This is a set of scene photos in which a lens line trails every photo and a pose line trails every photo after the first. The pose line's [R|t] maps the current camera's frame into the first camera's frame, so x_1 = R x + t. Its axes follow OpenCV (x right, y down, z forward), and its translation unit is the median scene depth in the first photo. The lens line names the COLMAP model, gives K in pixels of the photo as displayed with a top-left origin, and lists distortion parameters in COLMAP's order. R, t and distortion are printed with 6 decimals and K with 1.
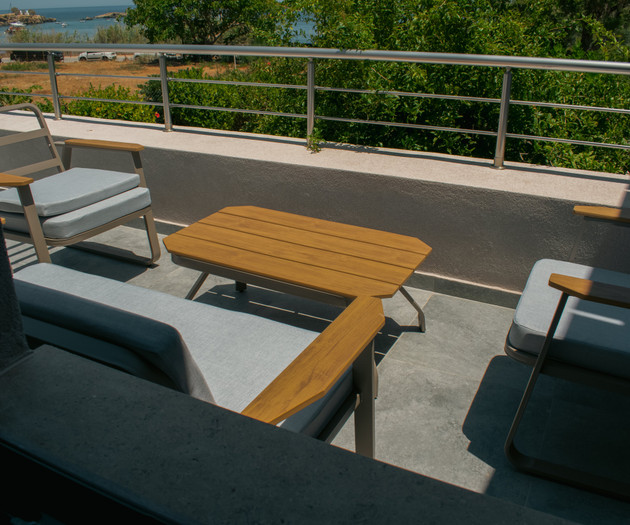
lens RADIAL K [[630.2, 0, 303.9], [0, 630.2, 262.7], [0, 0, 1]] dist [-0.065446, -0.017185]
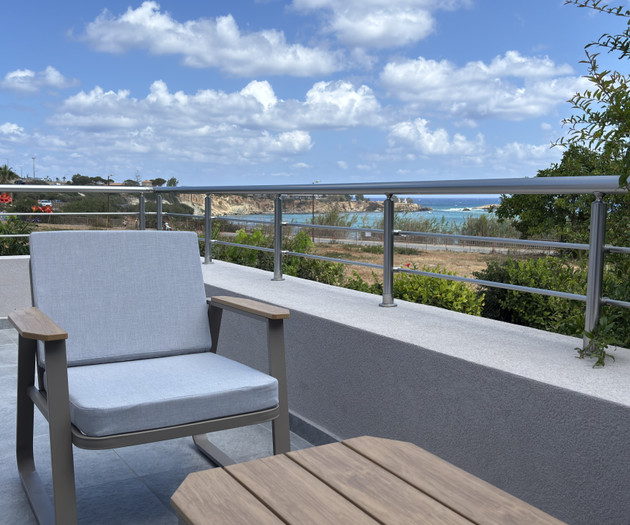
lens RADIAL K [[694.4, 0, 313.1], [0, 694.4, 259.9], [0, 0, 1]] dist [-0.031615, -0.037356]
pose [[0.850521, 0.058764, -0.522648, 0.113536], [-0.217632, 0.943992, -0.248022, -0.062801], [0.478801, 0.324692, 0.815674, 0.383195]]
